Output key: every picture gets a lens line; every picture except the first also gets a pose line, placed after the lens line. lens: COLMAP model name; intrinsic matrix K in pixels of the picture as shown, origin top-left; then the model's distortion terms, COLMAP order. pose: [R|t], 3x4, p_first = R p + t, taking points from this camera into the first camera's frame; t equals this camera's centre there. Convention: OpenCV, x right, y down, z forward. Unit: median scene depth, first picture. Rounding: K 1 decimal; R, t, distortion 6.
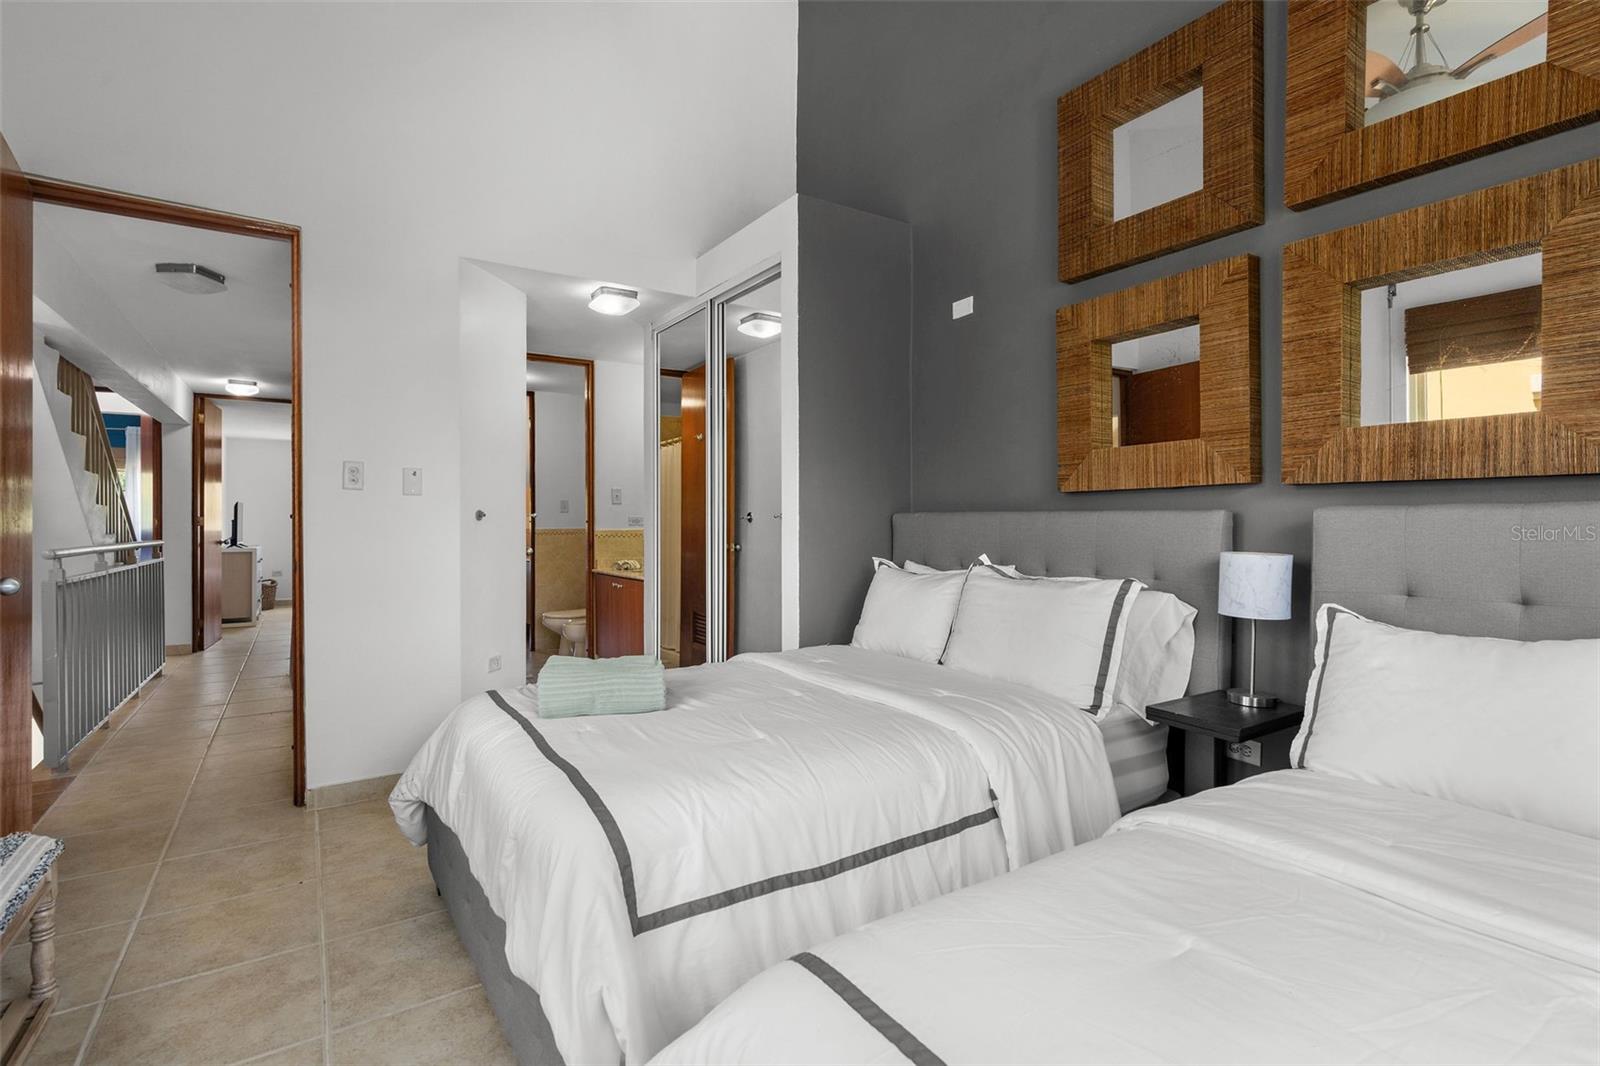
lens RADIAL K [[747.3, 0, 791.0], [0, 747.3, 528.7], [0, 0, 1]] dist [-0.000641, 0.000164]
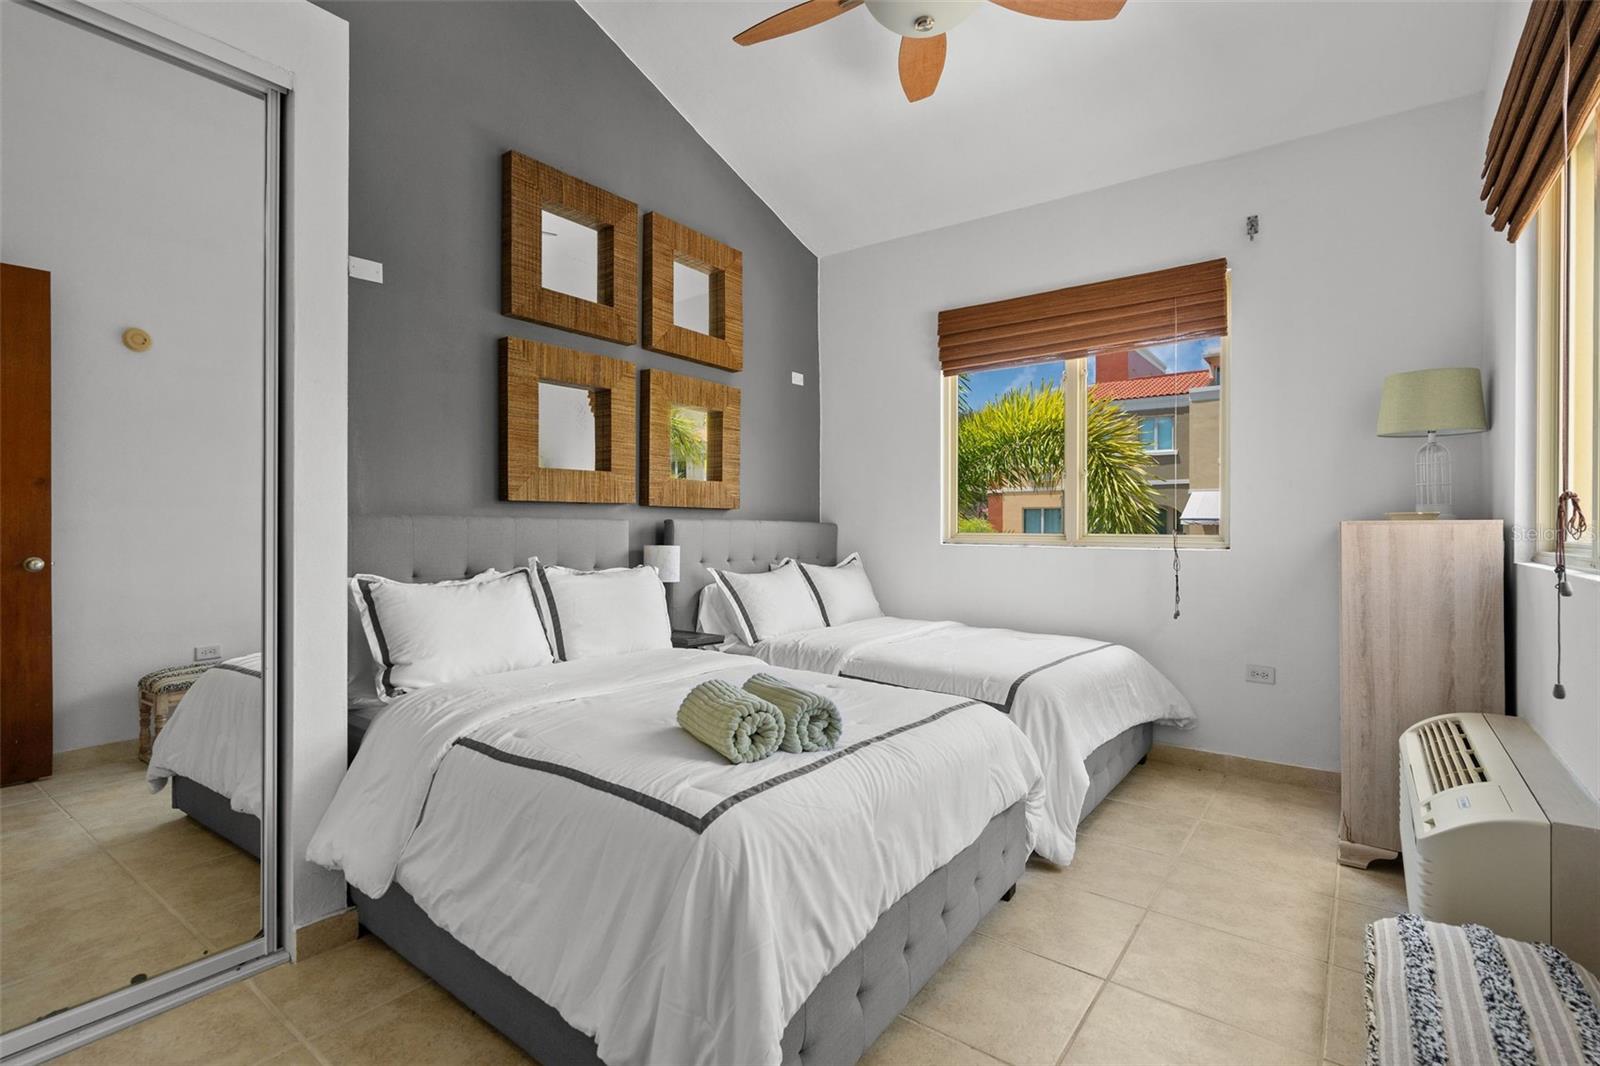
lens RADIAL K [[747.3, 0, 791.0], [0, 747.3, 528.7], [0, 0, 1]] dist [-0.000641, 0.000164]
pose [[-0.330080, -0.003329, 0.943947, -0.942088], [0.004593, 0.999976, 0.005133, -0.011902], [-0.943942, 0.006029, -0.330057, 1.103710]]
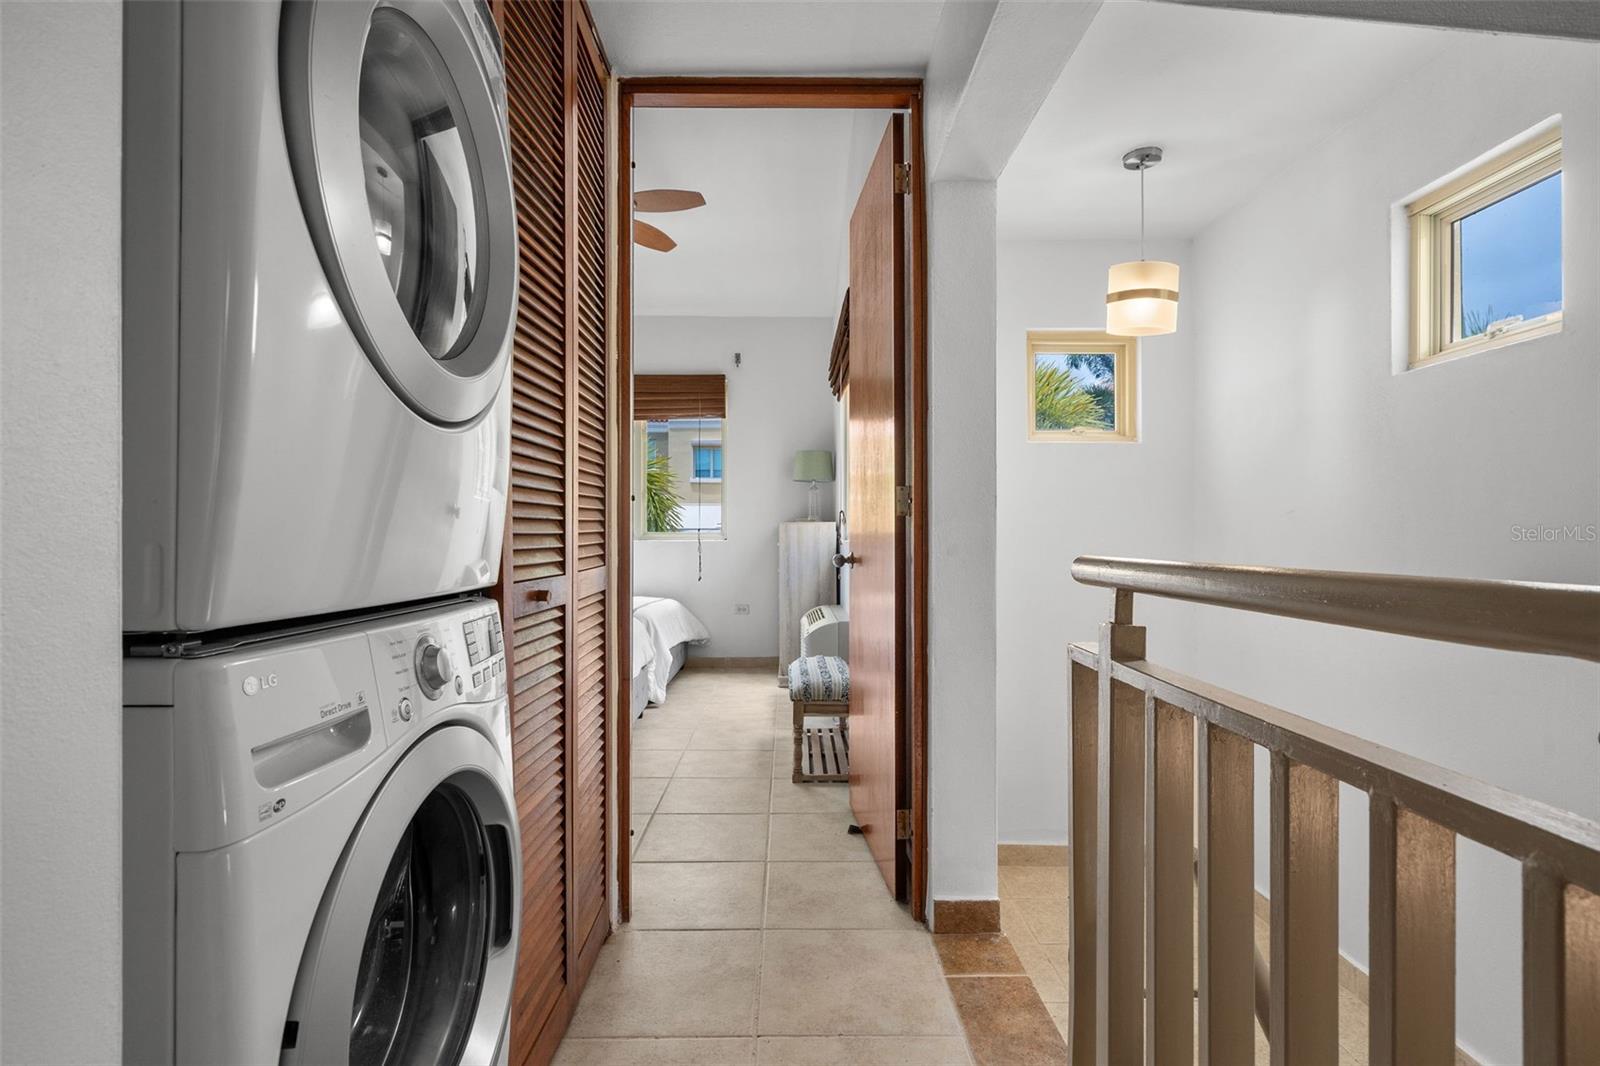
lens RADIAL K [[783.0, 0, 789.6], [0, 783.0, 537.0], [0, 0, 1]] dist [0.002284, 0.001635]
pose [[-0.839446, 0.001291, 0.543441, -1.488674], [0.004404, 0.999981, 0.004426, 0.020763], [-0.543425, 0.006109, -0.839436, 1.952830]]
